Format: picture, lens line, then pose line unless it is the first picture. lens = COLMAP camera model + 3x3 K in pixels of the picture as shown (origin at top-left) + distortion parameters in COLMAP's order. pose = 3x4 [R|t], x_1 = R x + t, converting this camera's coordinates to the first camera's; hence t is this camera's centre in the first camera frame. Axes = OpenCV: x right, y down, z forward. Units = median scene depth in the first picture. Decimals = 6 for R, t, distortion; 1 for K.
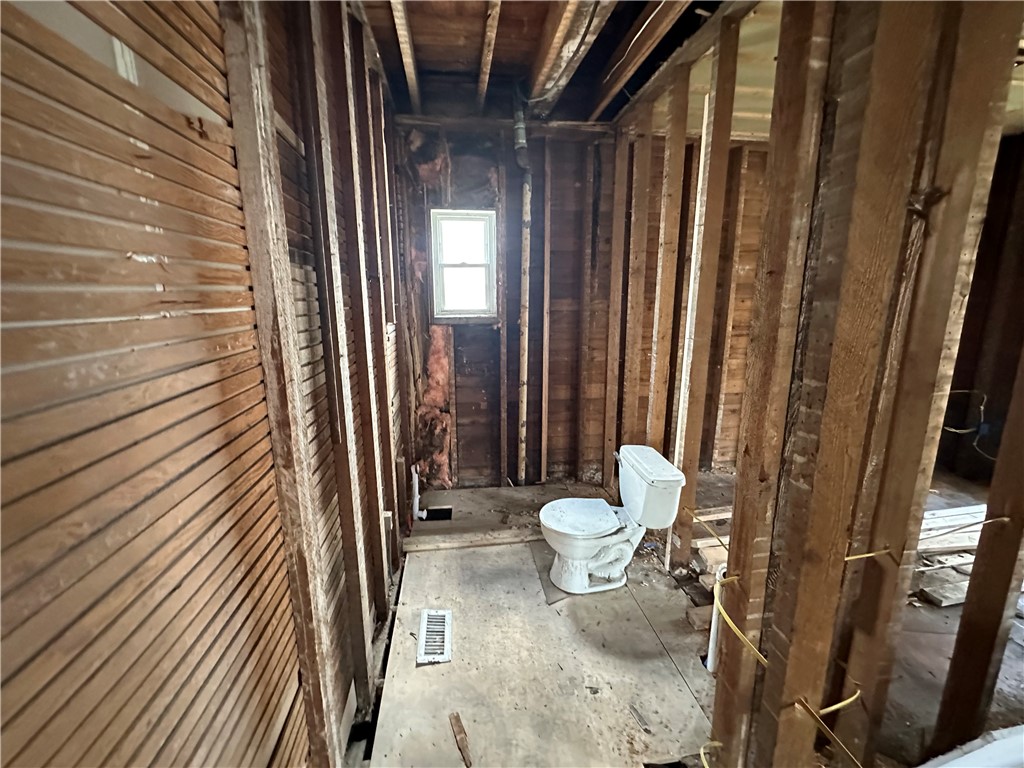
lens RADIAL K [[406.6, 0, 513.9], [0, 406.6, 381.4], [0, 0, 1]] dist [-0.002765, 0.000449]
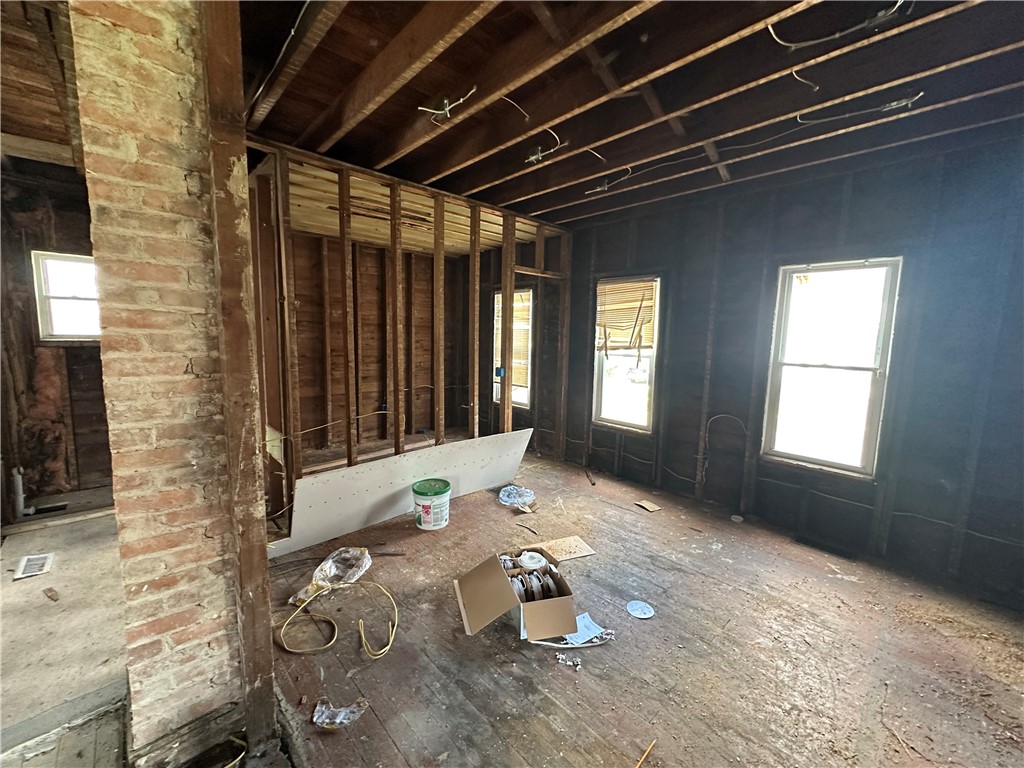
lens RADIAL K [[406.6, 0, 512.1], [0, 406.6, 381.9], [0, 0, 1]] dist [-0.002765, 0.000449]
pose [[0.814785, -0.041379, 0.578285, 0.219731], [0.078838, 0.996092, -0.039804, 0.108267], [-0.574378, 0.078022, 0.814863, -0.681345]]
